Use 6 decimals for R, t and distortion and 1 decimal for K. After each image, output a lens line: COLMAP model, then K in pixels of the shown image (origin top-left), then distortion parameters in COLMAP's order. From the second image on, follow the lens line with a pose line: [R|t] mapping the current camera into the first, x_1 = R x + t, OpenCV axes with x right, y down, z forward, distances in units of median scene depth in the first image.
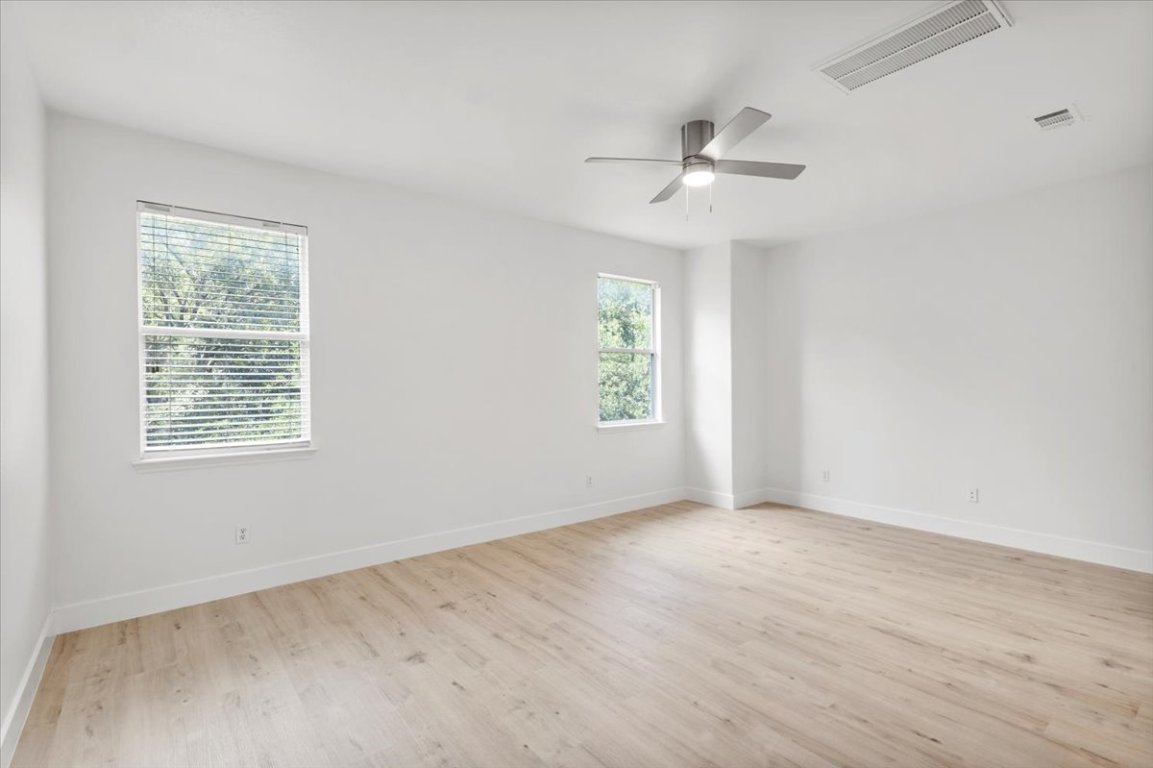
lens RADIAL K [[548.4, 0, 588.5], [0, 548.4, 385.9], [0, 0, 1]] dist [0.012294, -0.001146]
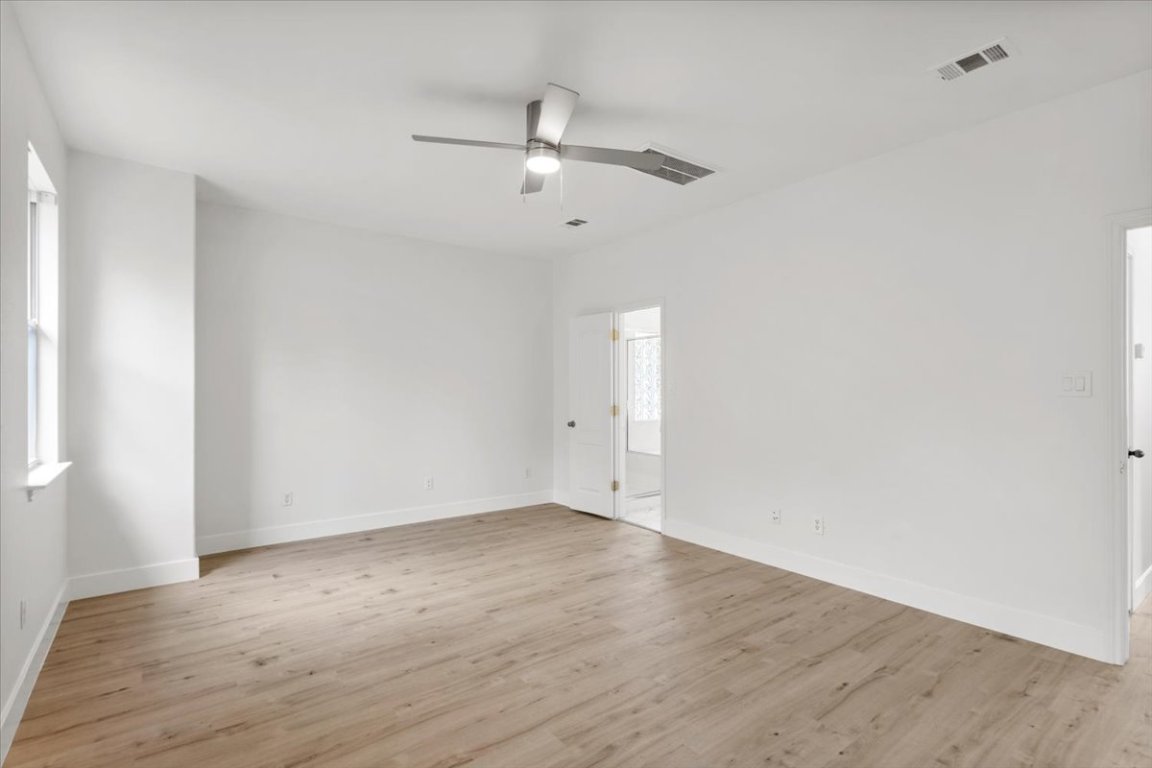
lens RADIAL K [[548.0, 0, 584.9], [0, 548.0, 387.4], [0, 0, 1]] dist [0.012294, -0.001146]
pose [[0.018889, 0.010538, 0.999766, -0.590527], [0.002915, 0.999940, -0.010595, 0.001738], [-0.999817, 0.003115, 0.018857, 0.756733]]
